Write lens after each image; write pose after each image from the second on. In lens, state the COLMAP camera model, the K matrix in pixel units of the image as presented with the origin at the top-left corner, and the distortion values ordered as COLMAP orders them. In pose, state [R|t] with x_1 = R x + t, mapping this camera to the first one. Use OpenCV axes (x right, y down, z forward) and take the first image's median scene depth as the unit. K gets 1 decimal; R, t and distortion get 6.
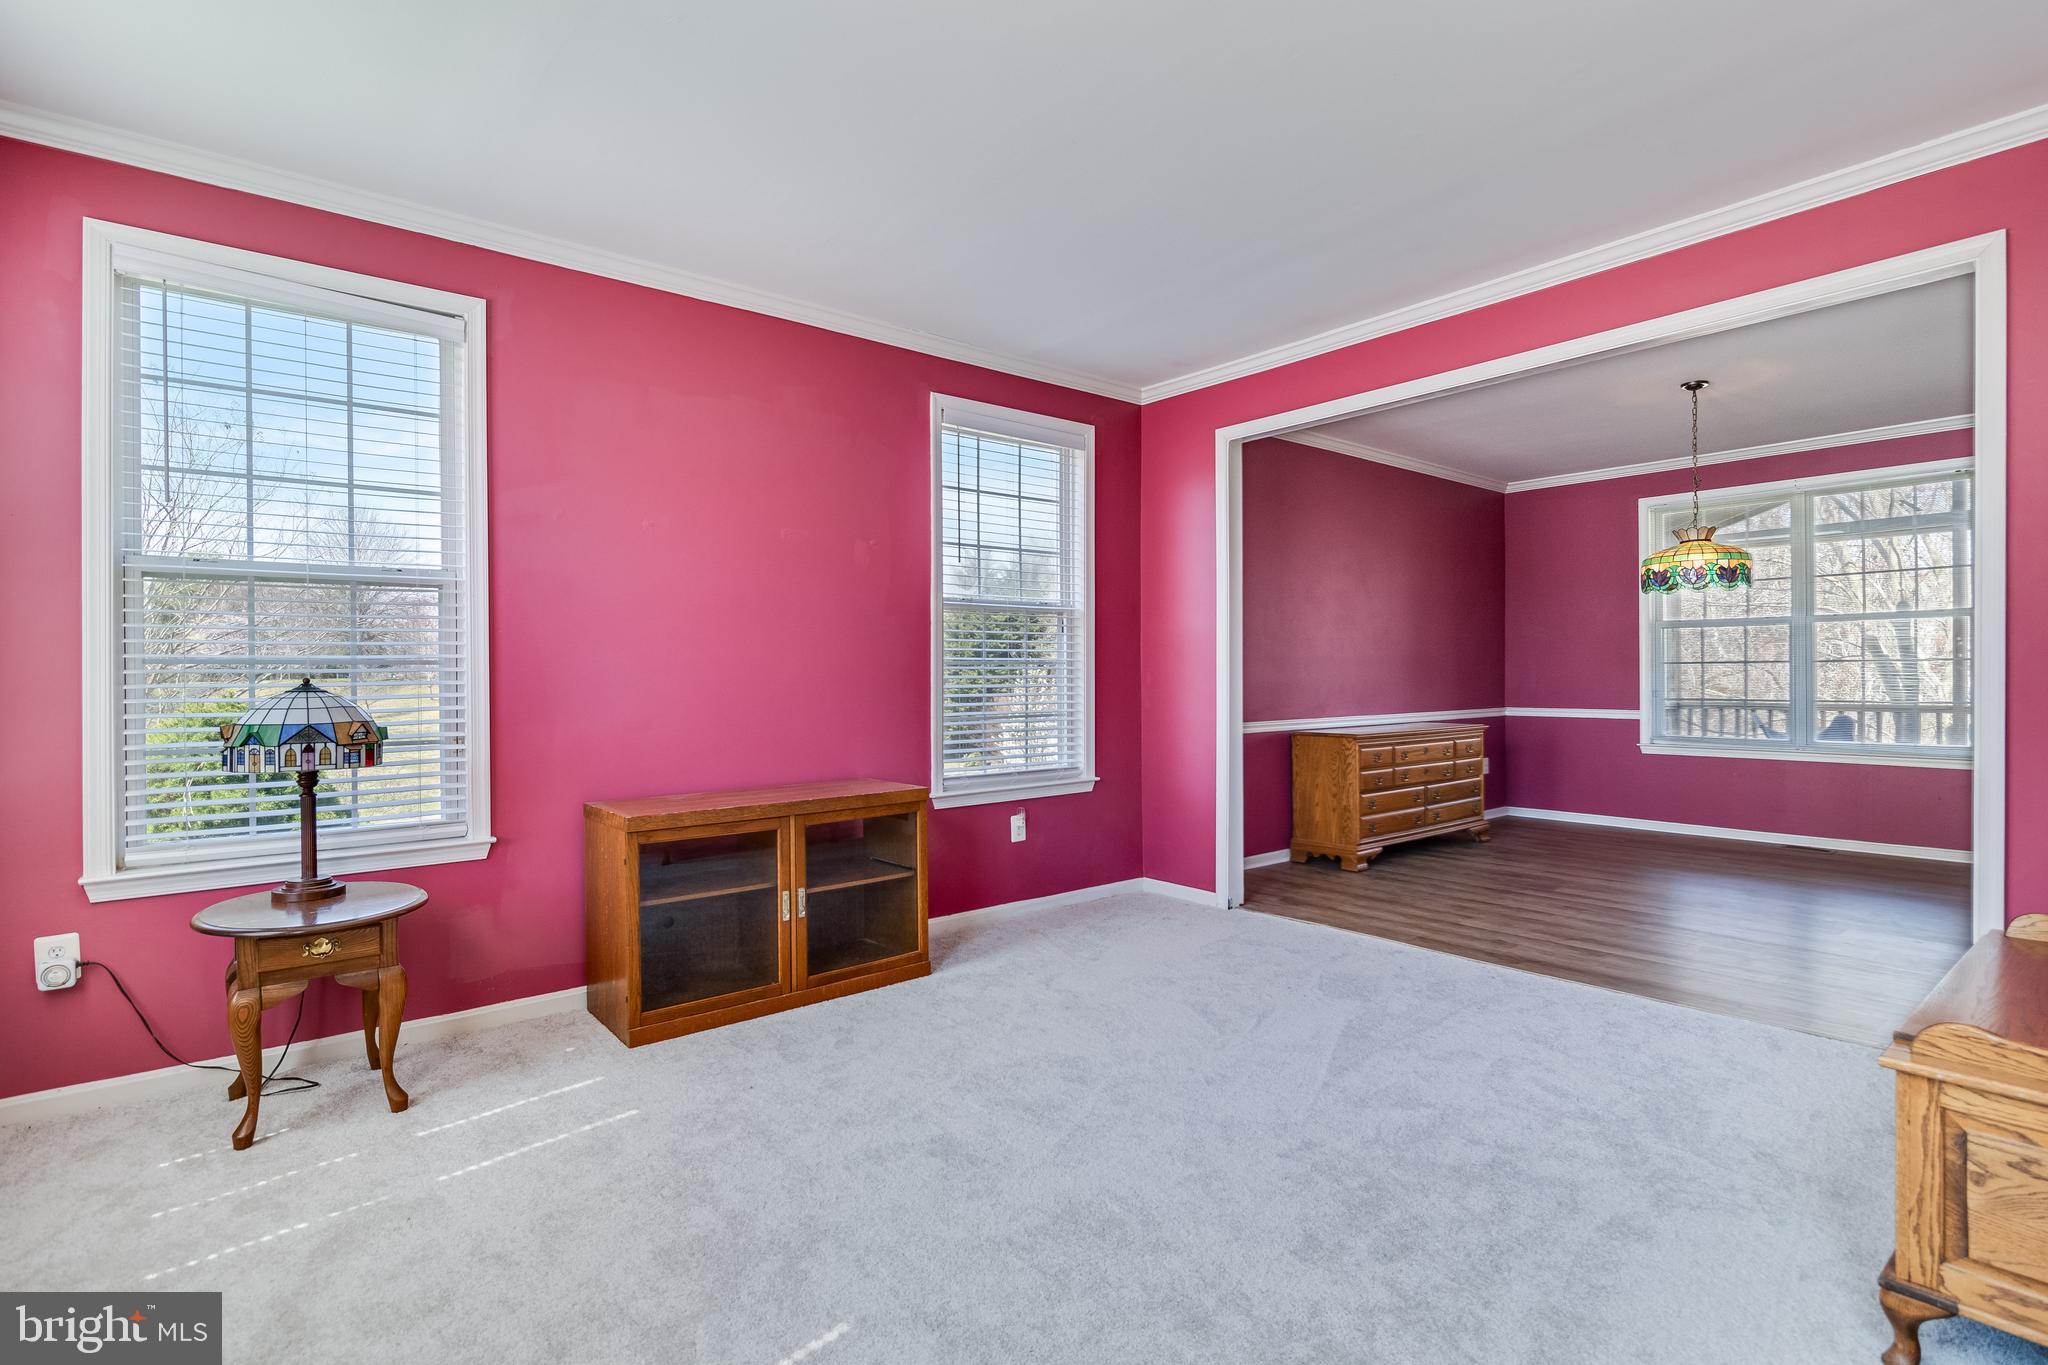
lens RADIAL K [[983.1, 0, 1023.0], [0, 983.1, 671.7], [0, 0, 1]] dist [-0.004569, -0.002004]
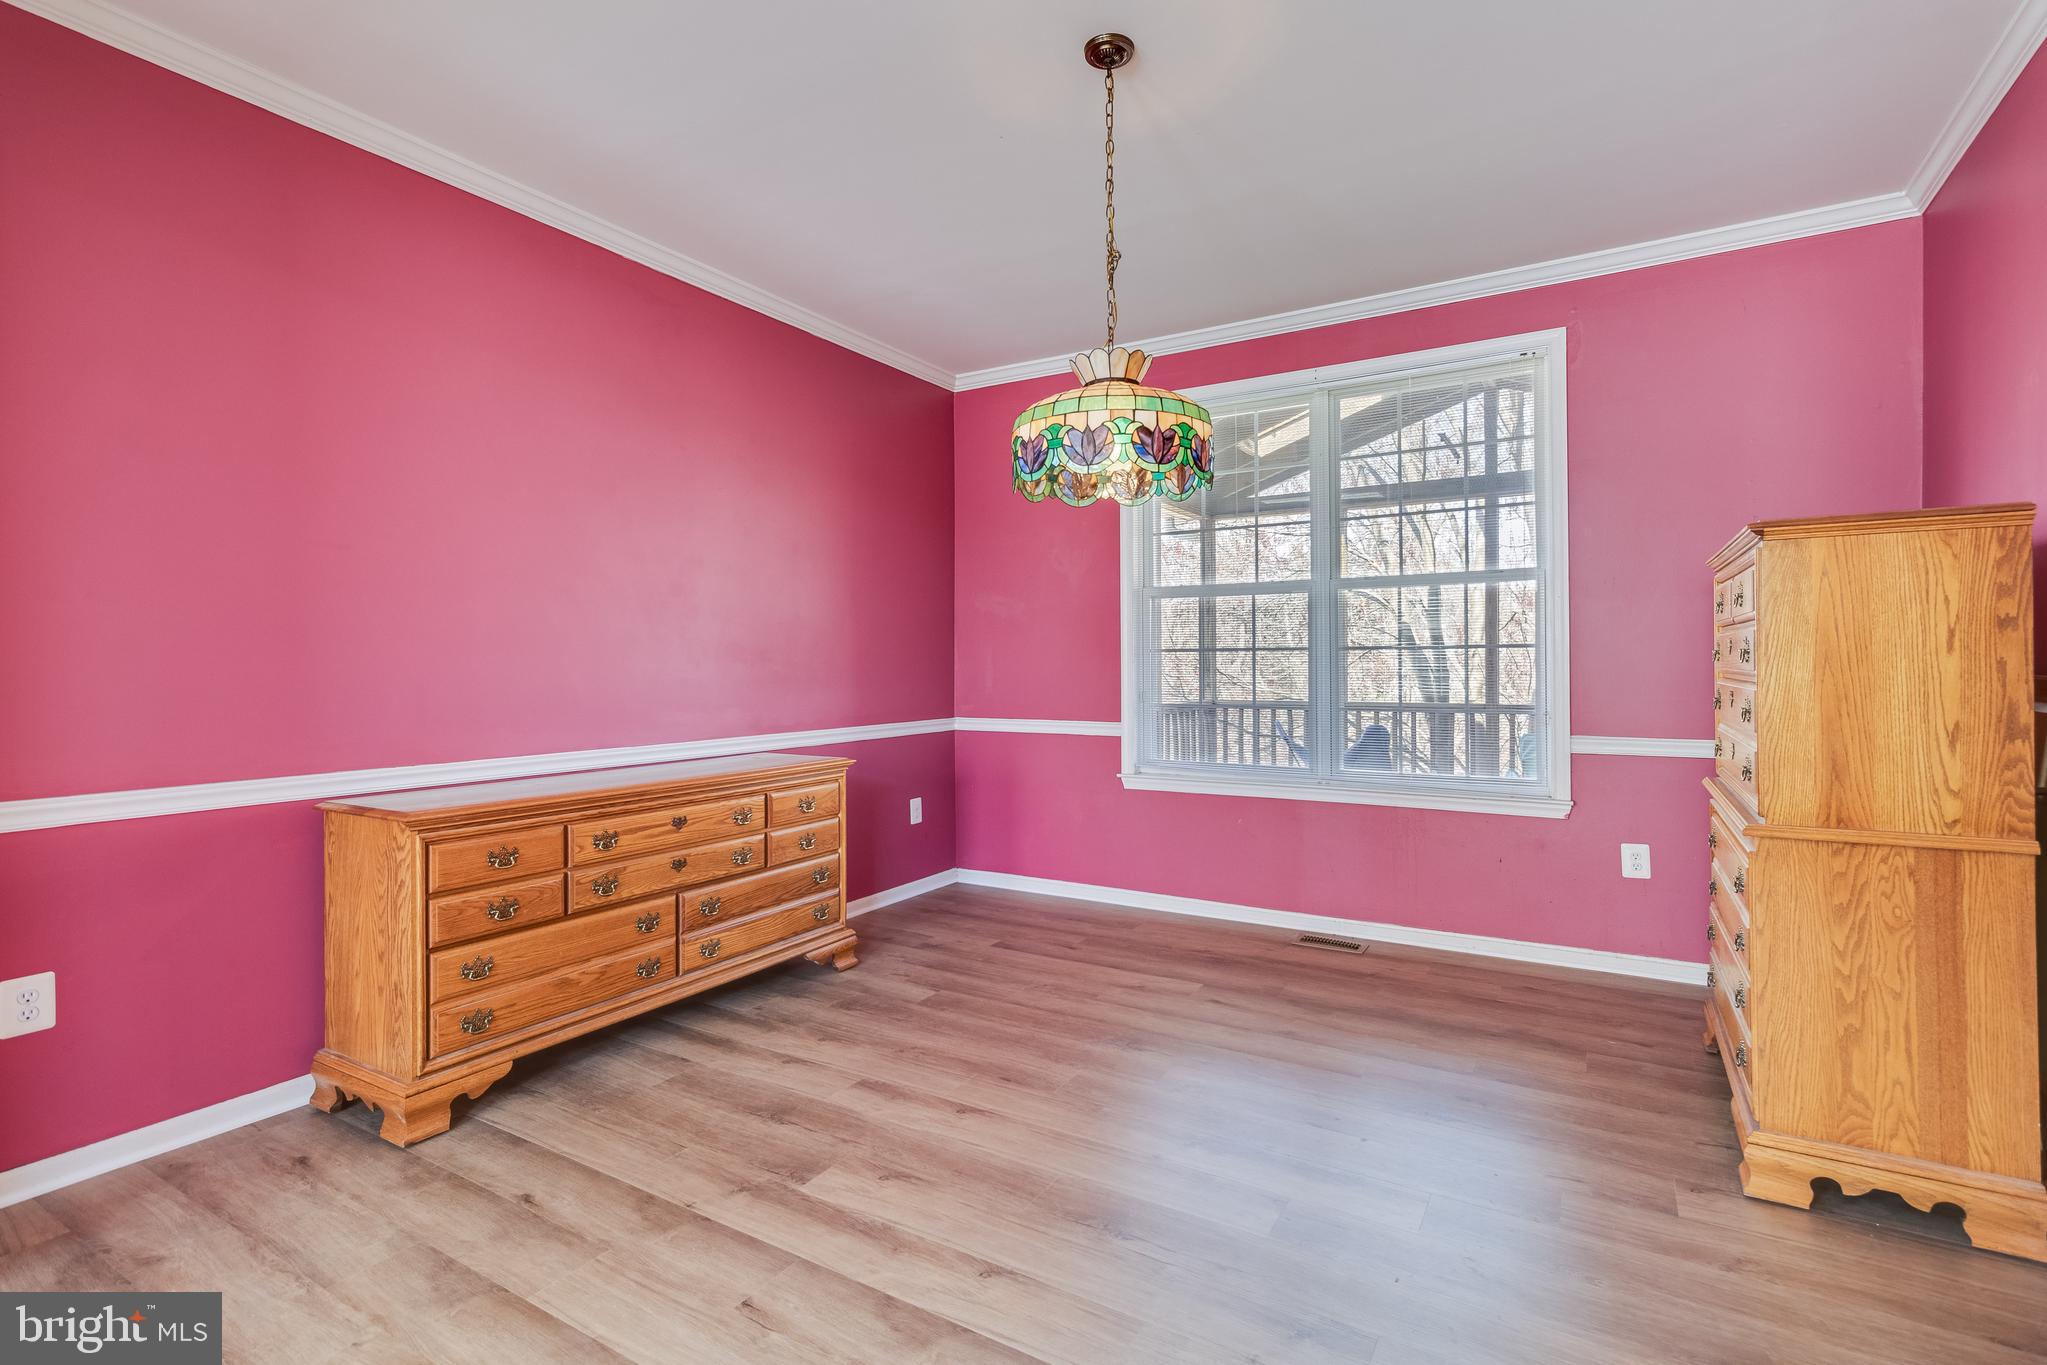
lens RADIAL K [[959.0, 0, 1028.2], [0, 959.0, 657.7], [0, 0, 1]] dist [0.000203, 0.000613]
pose [[0.941306, 0.004350, 0.337526, 0.519189], [-0.002837, 0.999984, -0.004976, -0.001217], [-0.337542, 0.003727, 0.941303, 0.612400]]
